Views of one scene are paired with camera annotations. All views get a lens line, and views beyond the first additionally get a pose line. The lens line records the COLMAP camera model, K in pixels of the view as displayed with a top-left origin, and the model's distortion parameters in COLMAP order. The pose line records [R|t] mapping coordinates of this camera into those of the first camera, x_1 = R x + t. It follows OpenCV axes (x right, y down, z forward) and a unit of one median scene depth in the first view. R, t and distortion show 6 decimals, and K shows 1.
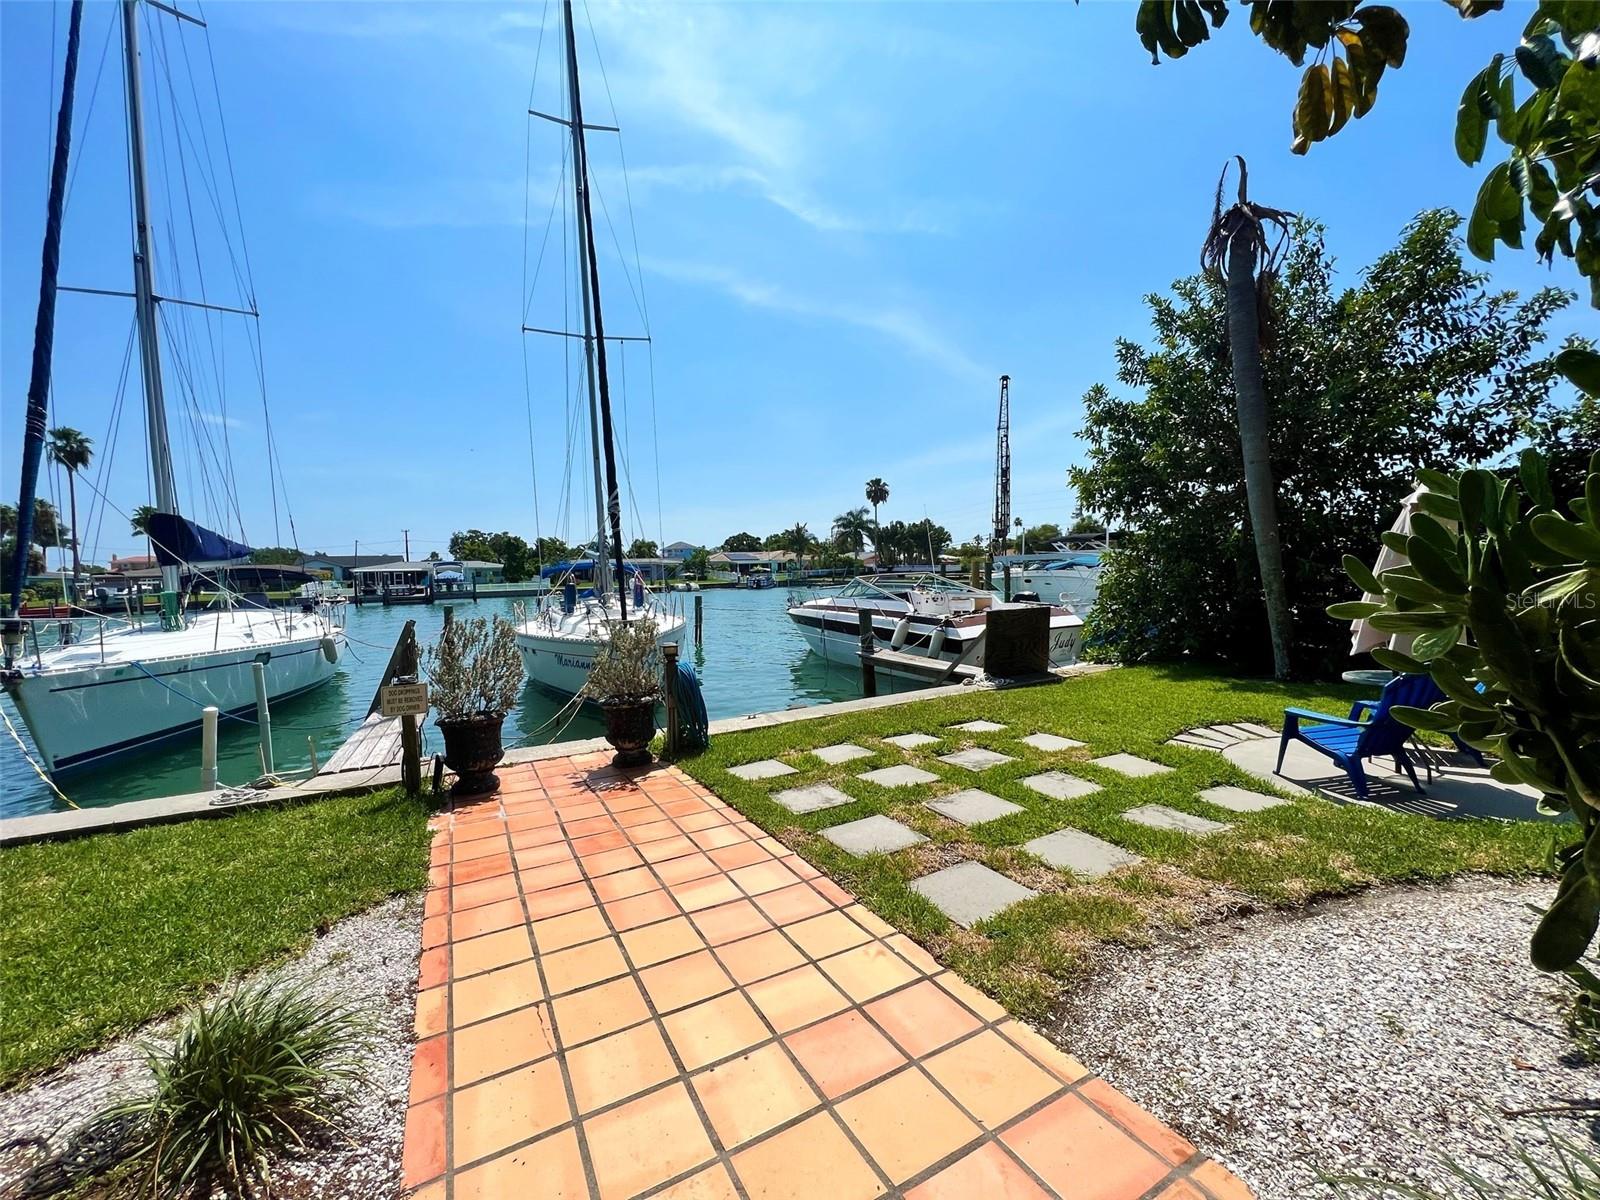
lens RADIAL K [[637.1, 0, 808.0], [0, 637.1, 595.0], [0, 0, 1]] dist [-0.007704, -0.000288]
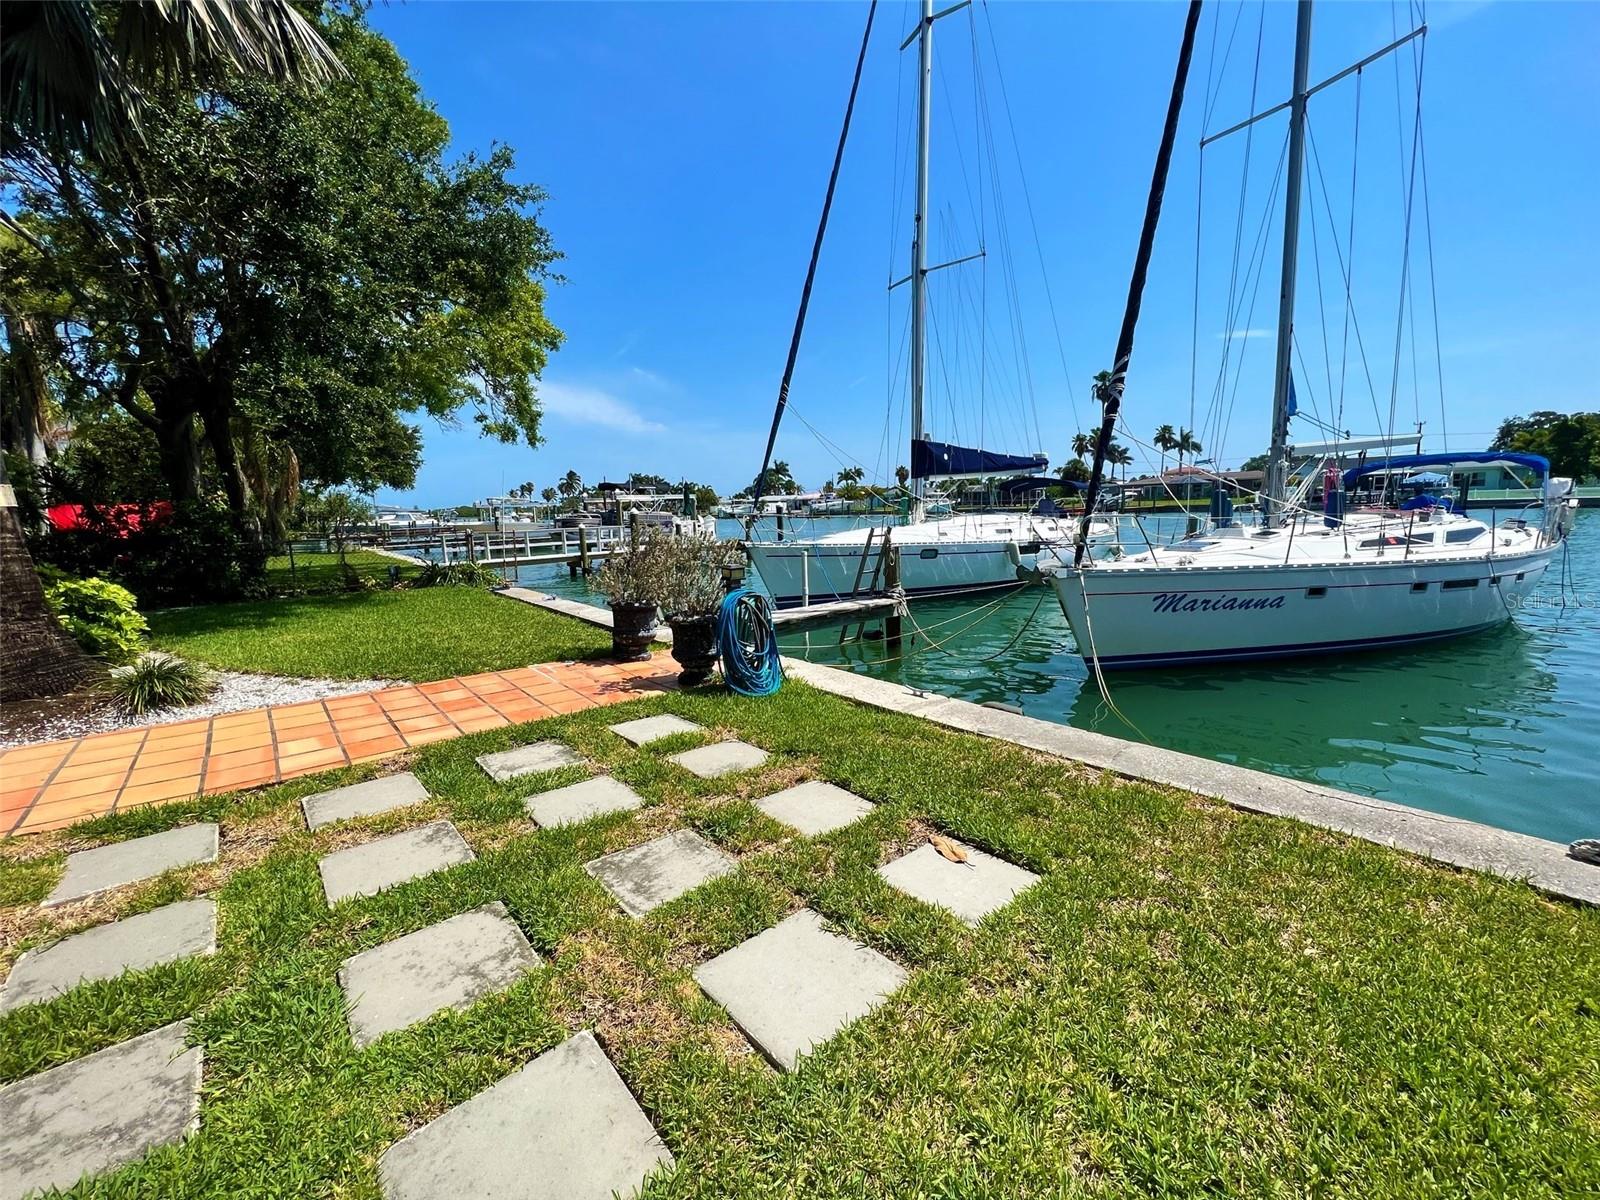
lens RADIAL K [[660.2, 0, 800.0], [0, 660.2, 600.0], [0, 0, 1]] dist [-0.002953, 0.000073]
pose [[0.186570, 0.155711, -0.970024, 0.747021], [-0.012516, 0.987657, 0.156134, -0.018637], [0.982362, -0.016989, 0.186216, 1.033024]]
